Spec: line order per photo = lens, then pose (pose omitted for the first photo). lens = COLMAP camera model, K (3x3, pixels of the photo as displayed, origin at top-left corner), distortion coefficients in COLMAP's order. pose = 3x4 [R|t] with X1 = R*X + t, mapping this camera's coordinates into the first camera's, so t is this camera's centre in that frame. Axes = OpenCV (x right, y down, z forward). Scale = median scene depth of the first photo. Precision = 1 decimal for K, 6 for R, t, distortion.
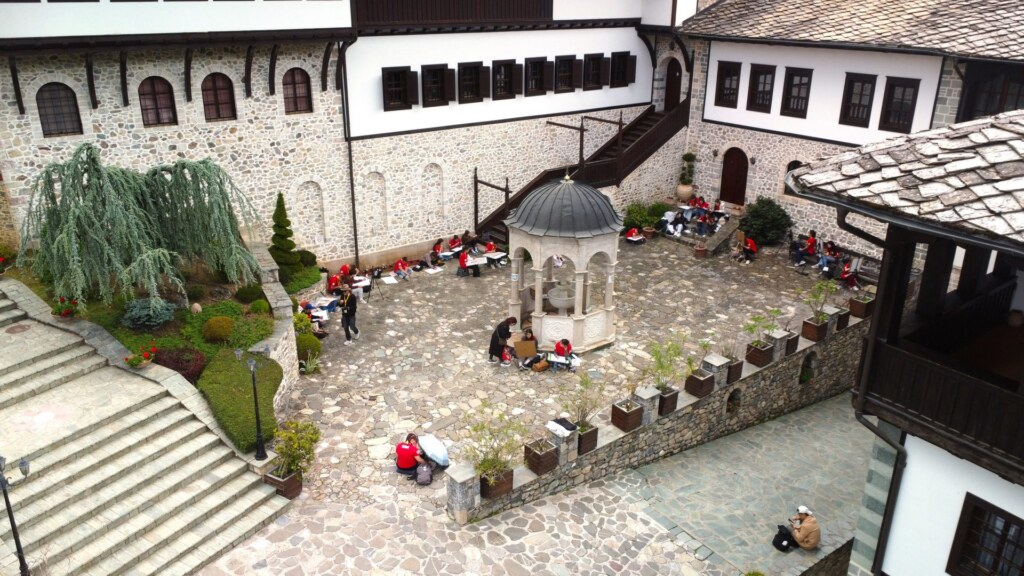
lens RADIAL K [[774.5, 0, 508.7], [0, 774.5, 289.1], [0, 0, 1]] dist [0.000653, 0.000706]
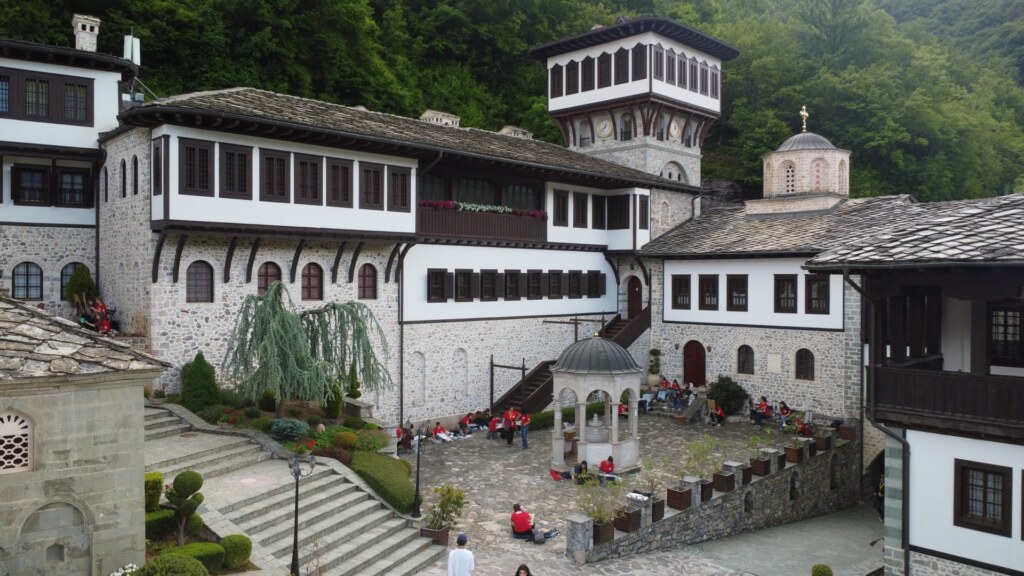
lens RADIAL K [[774.5, 0, 514.1], [0, 774.5, 287.0], [0, 0, 1]] dist [0.000653, 0.000706]
pose [[0.989763, -0.004305, 0.142657, -0.220415], [0.054399, 0.935469, -0.349197, 0.204004], [-0.131948, 0.353382, 0.926127, -0.186338]]
